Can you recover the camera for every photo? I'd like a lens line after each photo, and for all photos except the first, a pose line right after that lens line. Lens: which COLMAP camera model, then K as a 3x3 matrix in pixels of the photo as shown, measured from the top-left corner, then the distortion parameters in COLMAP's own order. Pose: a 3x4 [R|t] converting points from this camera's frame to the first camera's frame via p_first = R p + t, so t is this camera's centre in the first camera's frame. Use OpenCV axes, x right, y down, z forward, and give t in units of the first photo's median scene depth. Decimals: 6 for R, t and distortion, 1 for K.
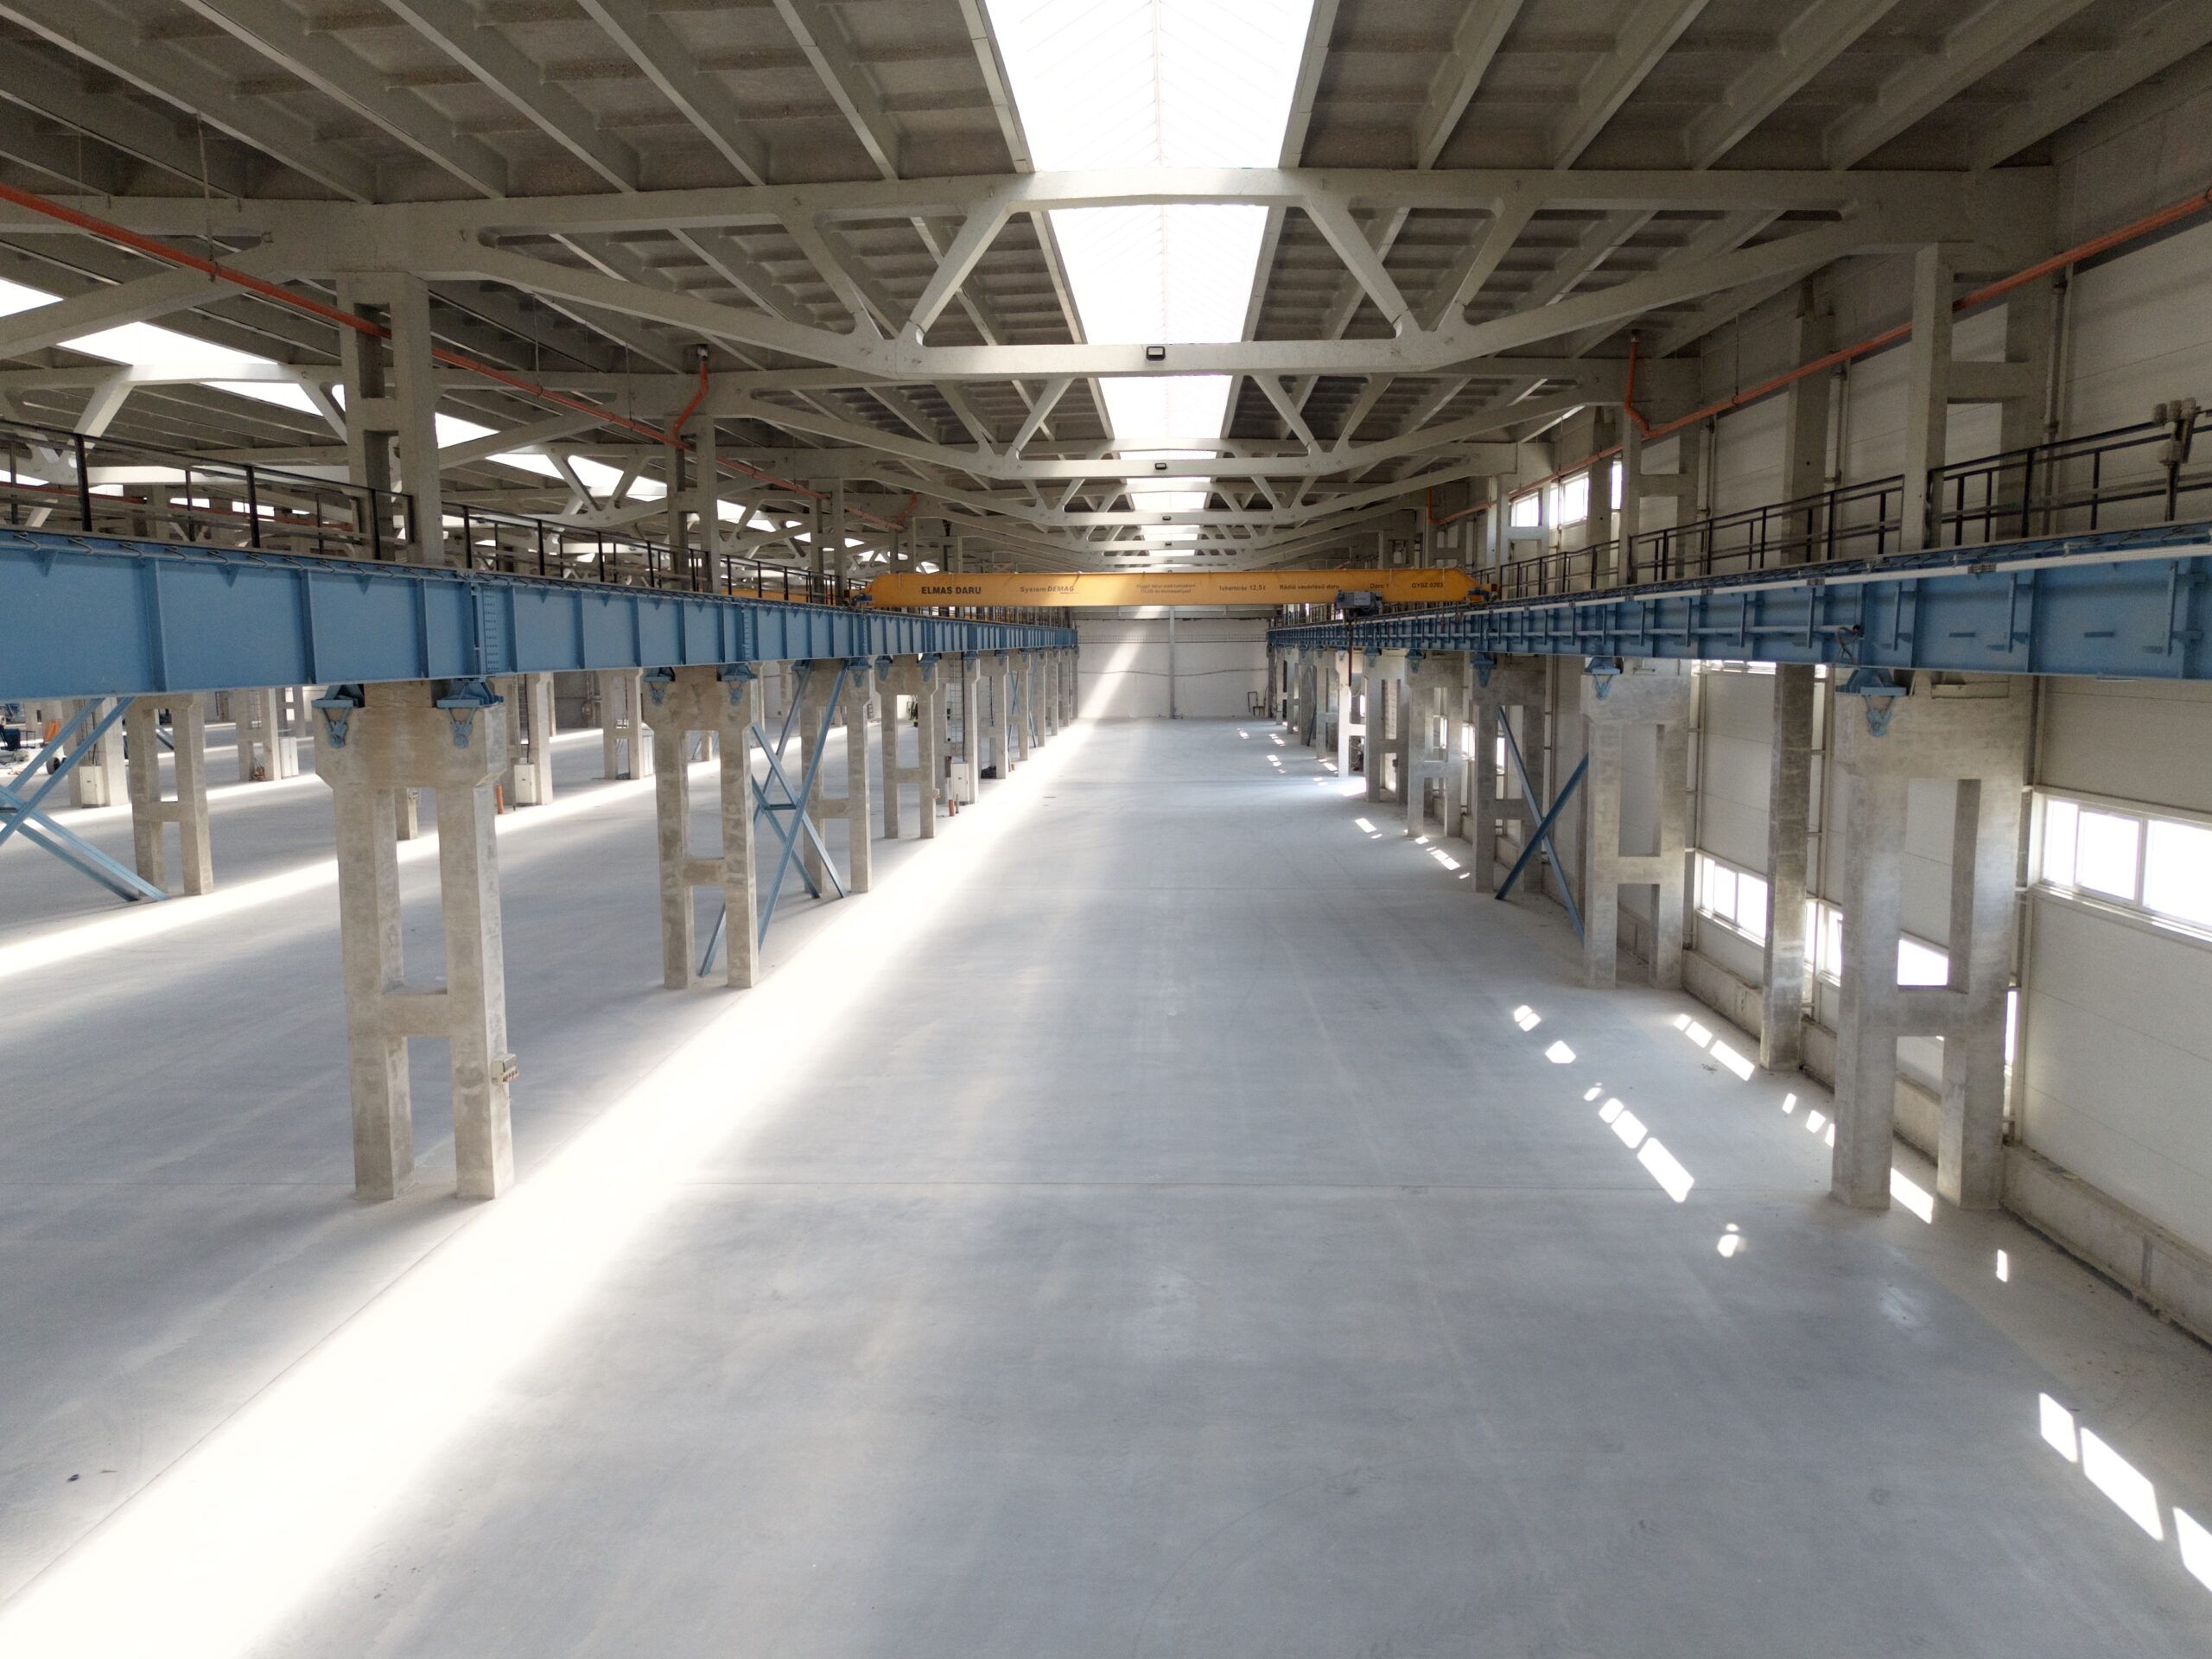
lens RADIAL K [[1623.2, 0, 1113.5], [0, 1623.2, 828.3], [0, 0, 1]] dist [0.069233, -0.061342]
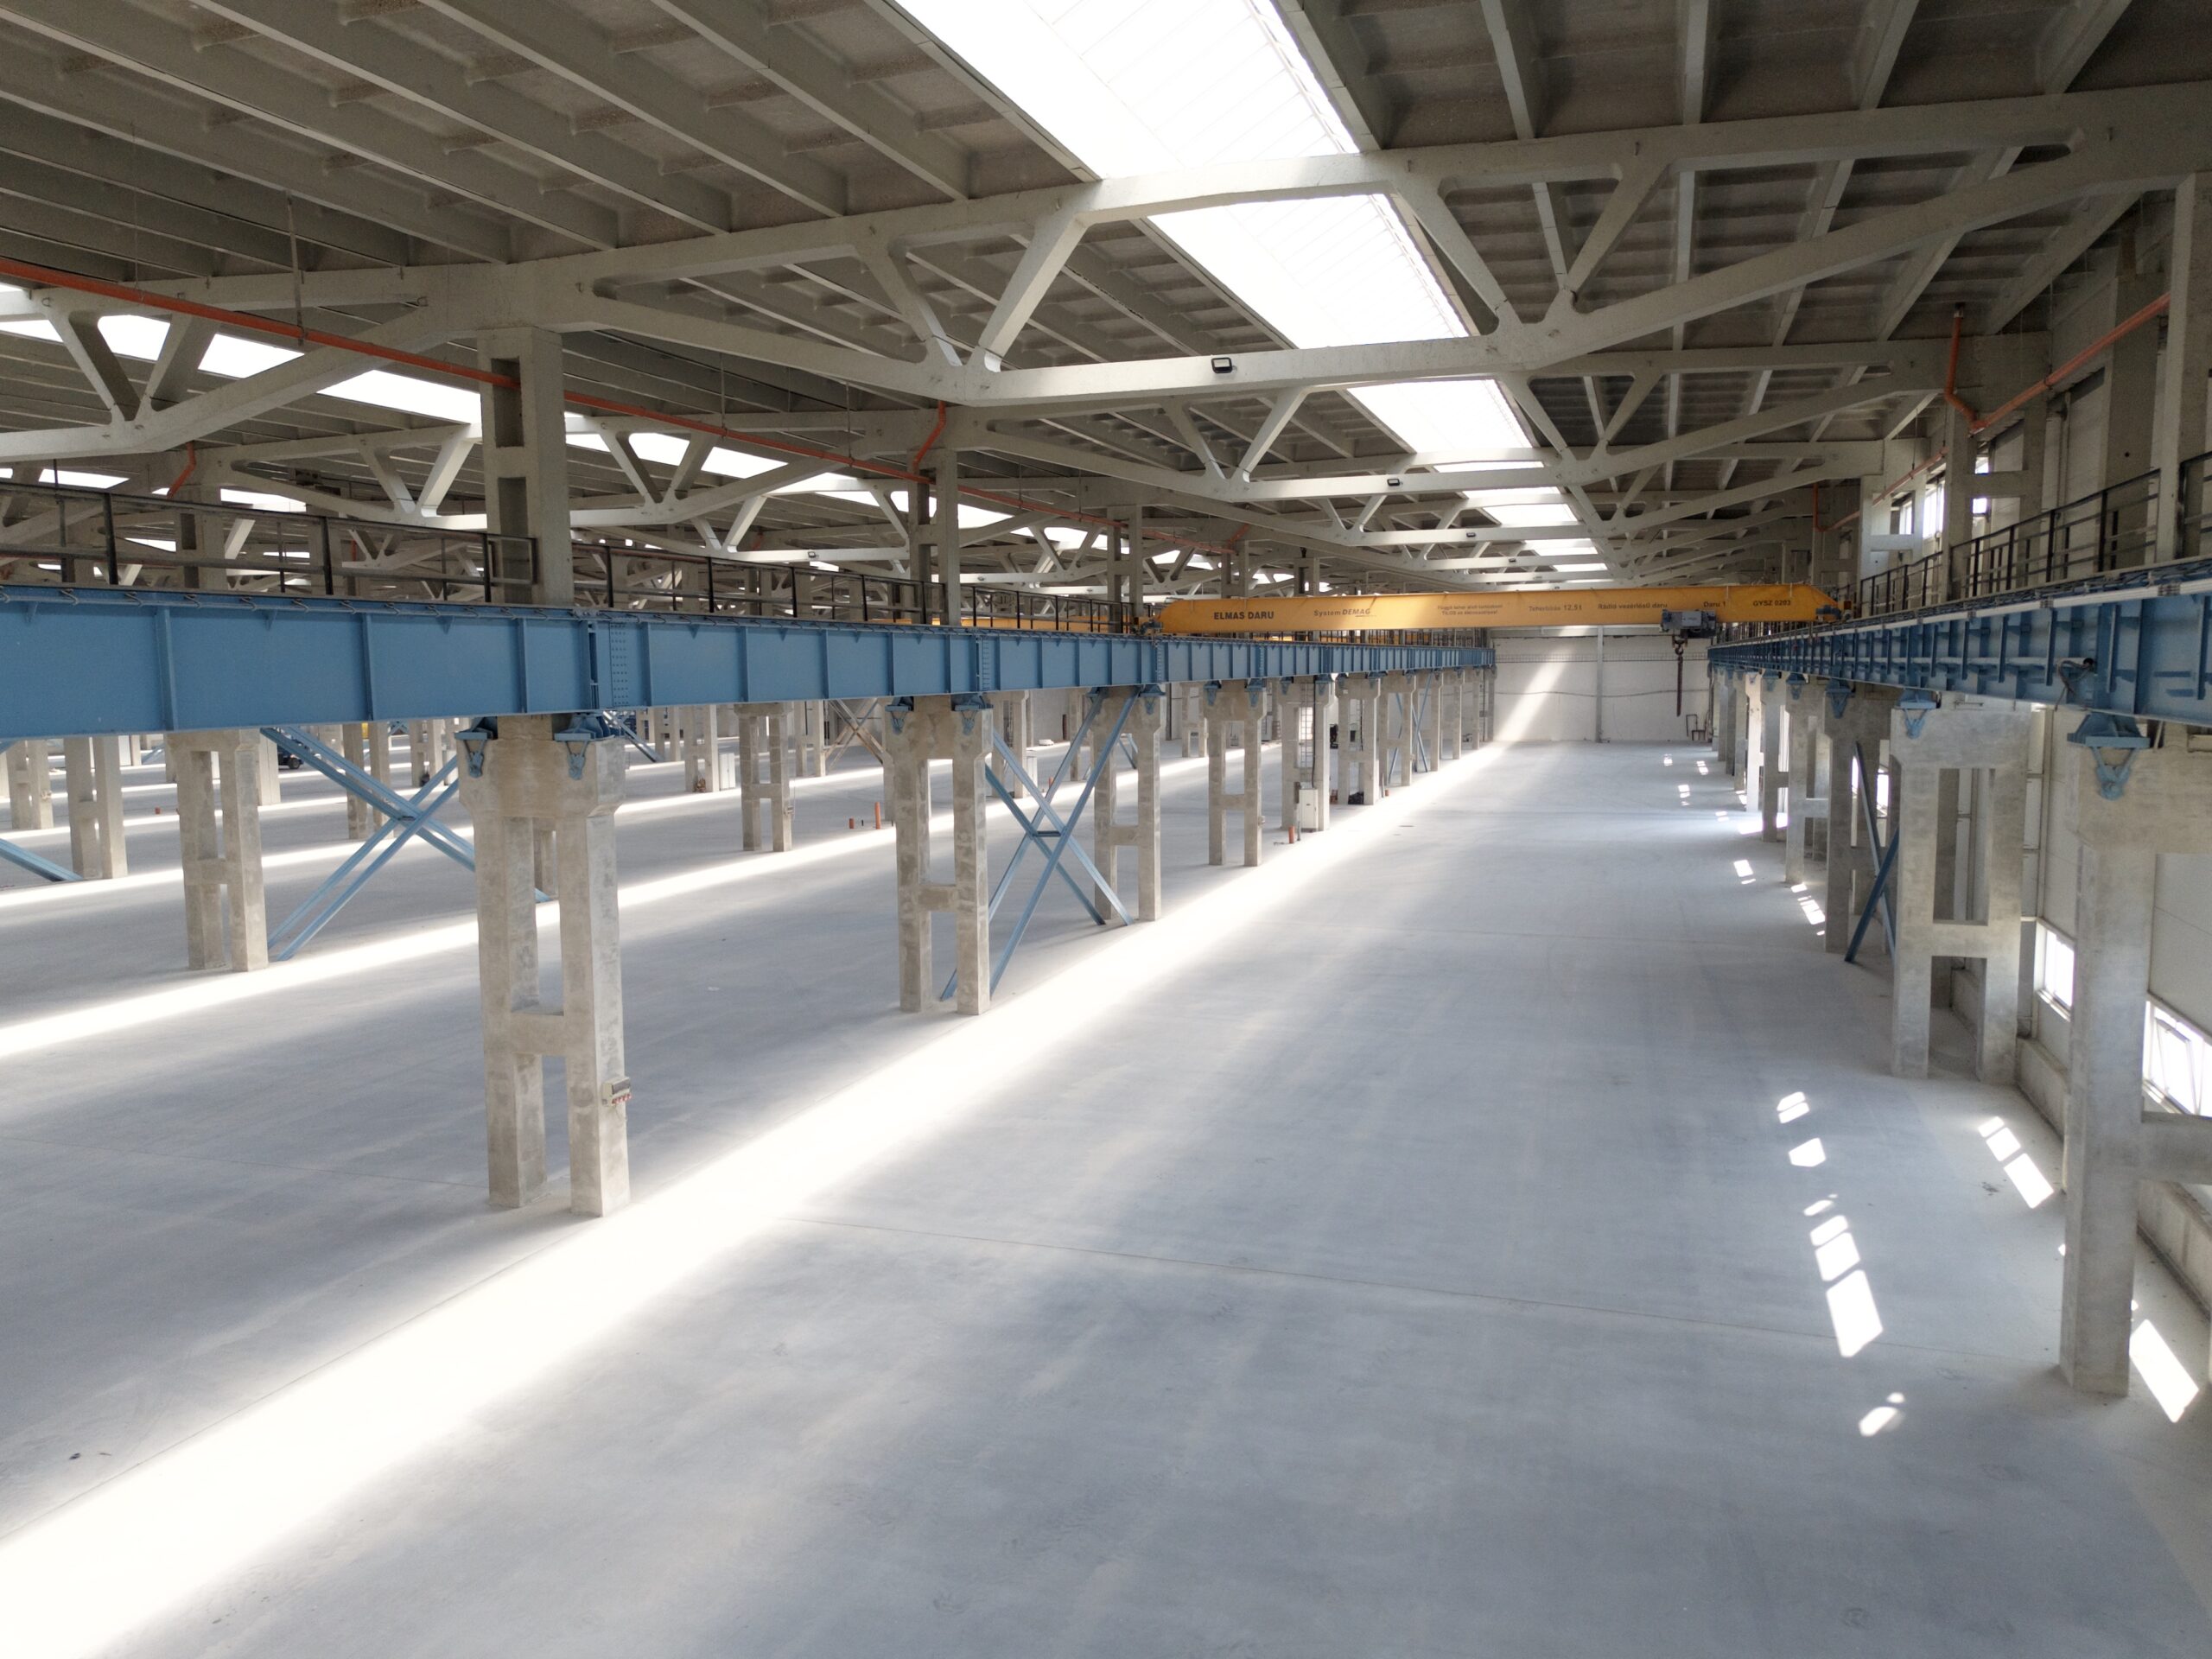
lens RADIAL K [[1623.2, 0, 1113.5], [0, 1623.2, 828.3], [0, 0, 1]] dist [0.069233, -0.061342]
pose [[0.960579, 0.026722, -0.276719, 0.204732], [-0.029851, 0.999529, -0.007102, -0.019906], [0.276399, 0.015082, 0.960925, 0.093719]]
